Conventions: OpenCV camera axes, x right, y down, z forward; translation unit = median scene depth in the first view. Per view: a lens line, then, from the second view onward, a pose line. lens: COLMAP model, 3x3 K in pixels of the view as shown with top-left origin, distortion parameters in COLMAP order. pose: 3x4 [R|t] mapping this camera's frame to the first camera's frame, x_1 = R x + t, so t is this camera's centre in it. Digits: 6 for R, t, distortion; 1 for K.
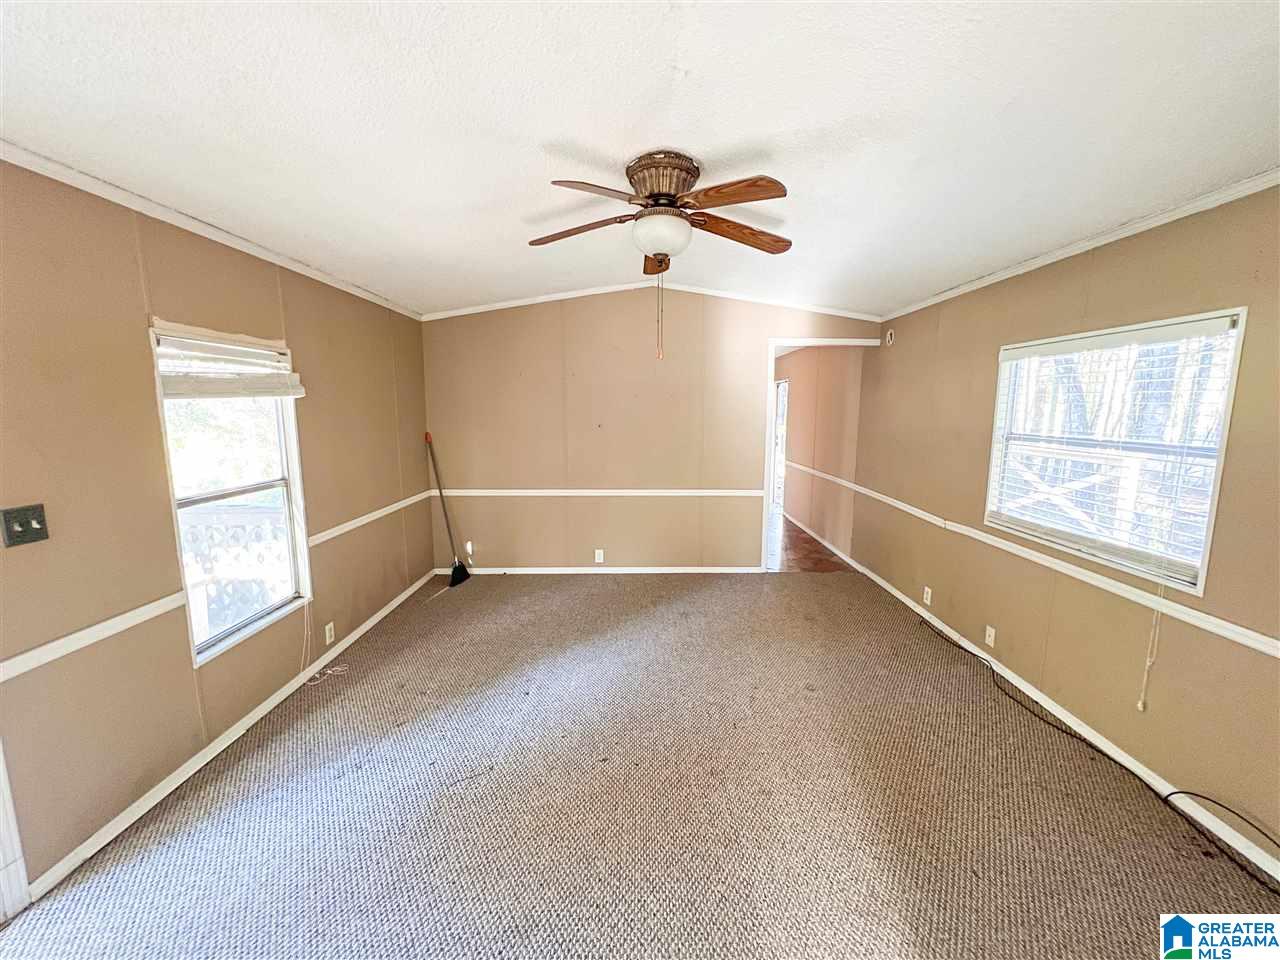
lens RADIAL K [[519.4, 0, 635.6], [0, 519.4, 479.9], [0, 0, 1]] dist [-0.001537, -0.000214]
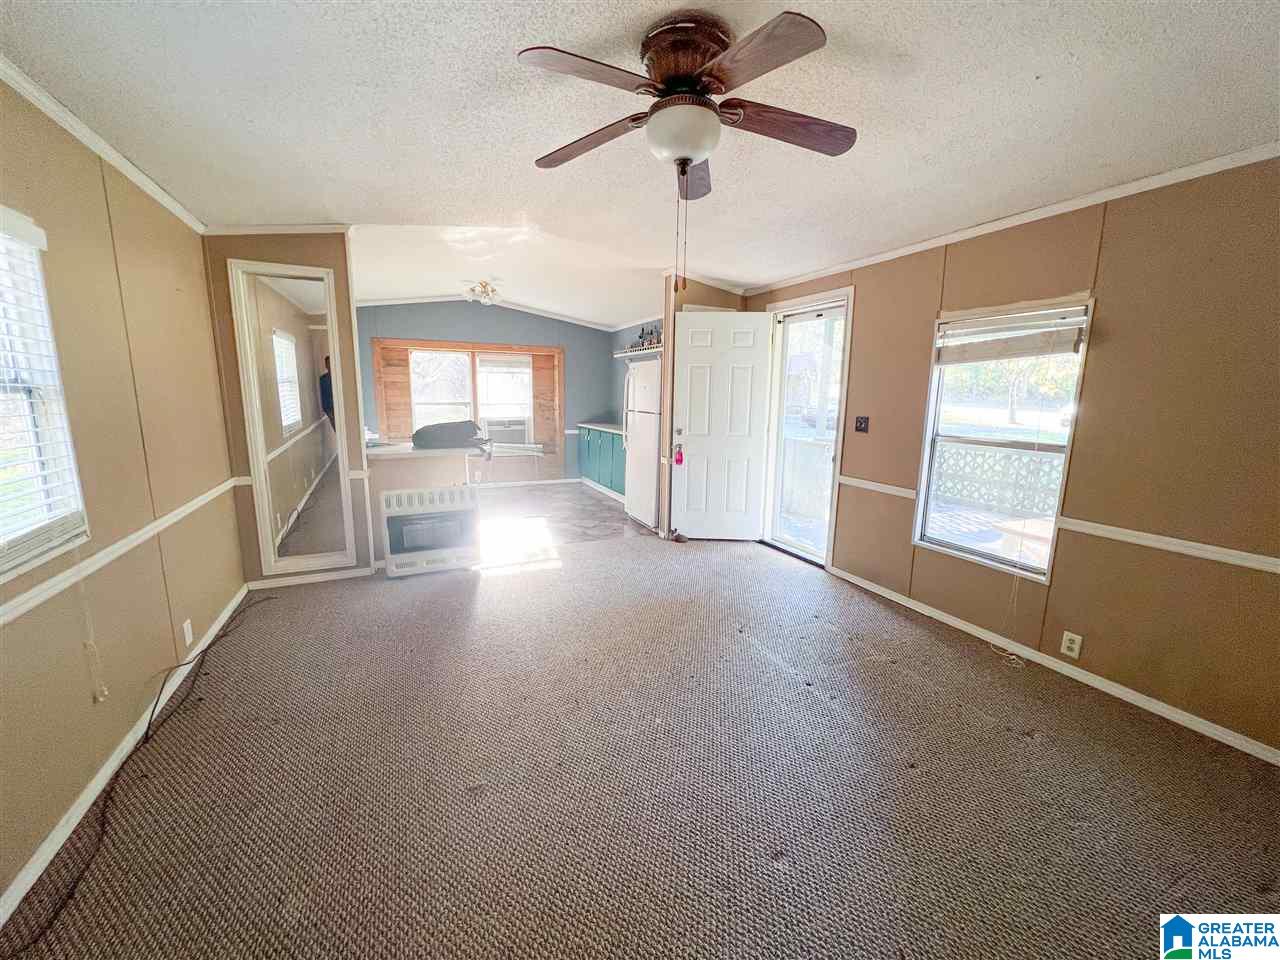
lens RADIAL K [[516.4, 0, 640.0], [0, 516.4, 480.0], [0, 0, 1]] dist [0.000219, 0.000698]
pose [[-0.903432, 0.055534, -0.425119, 0.407631], [-0.079161, 0.952920, 0.292708, -0.156196], [0.421360, 0.298094, -0.856502, 1.517512]]
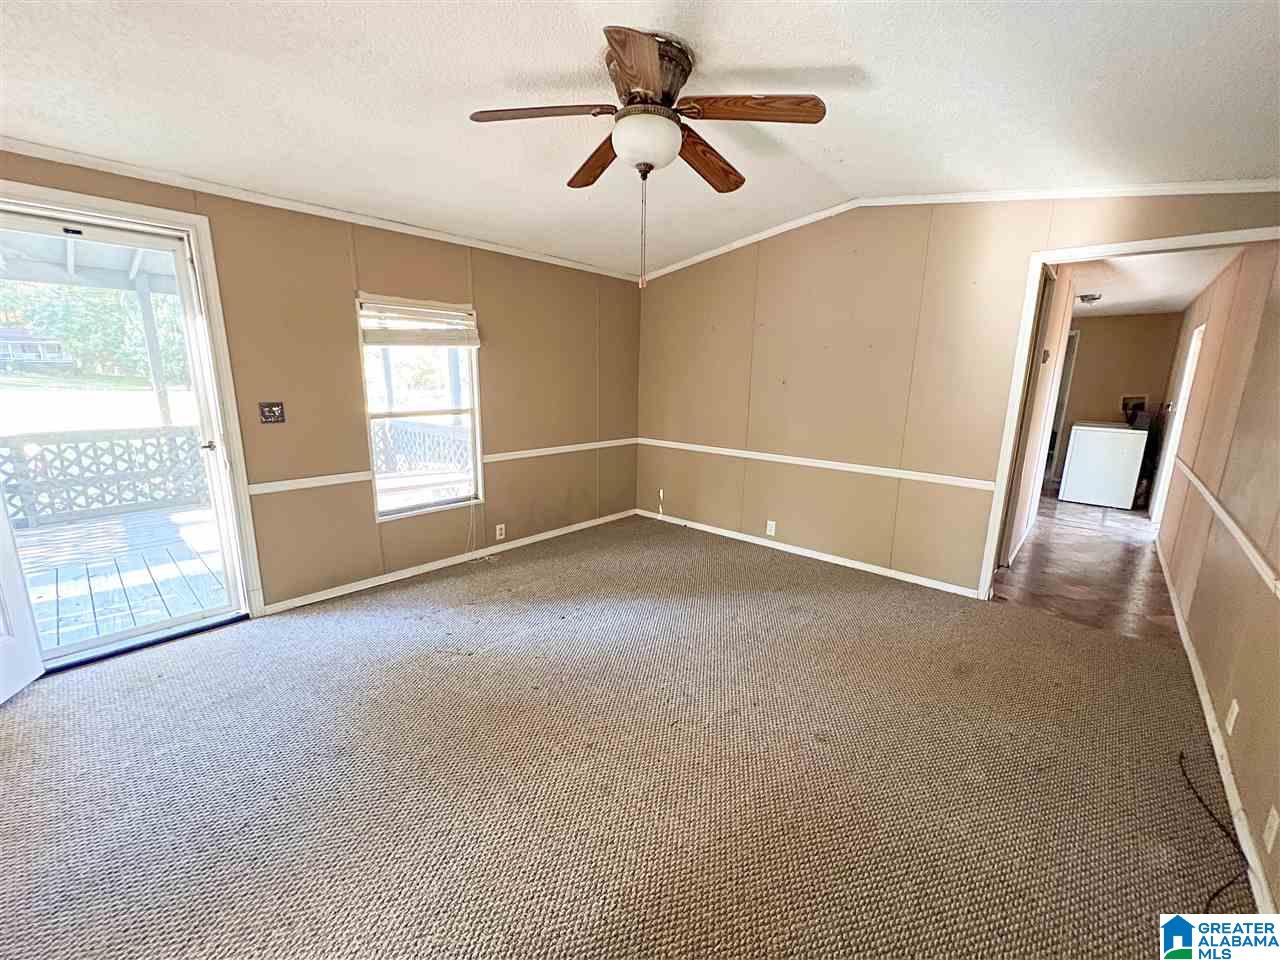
lens RADIAL K [[515.7, 0, 634.8], [0, 515.7, 478.8], [0, 0, 1]] dist [-0.001888, -0.000180]
pose [[0.740958, 0.143733, -0.655990, 0.561580], [-0.109036, 0.989614, 0.093674, 0.005286], [0.662641, 0.002118, 0.748934, 0.285728]]
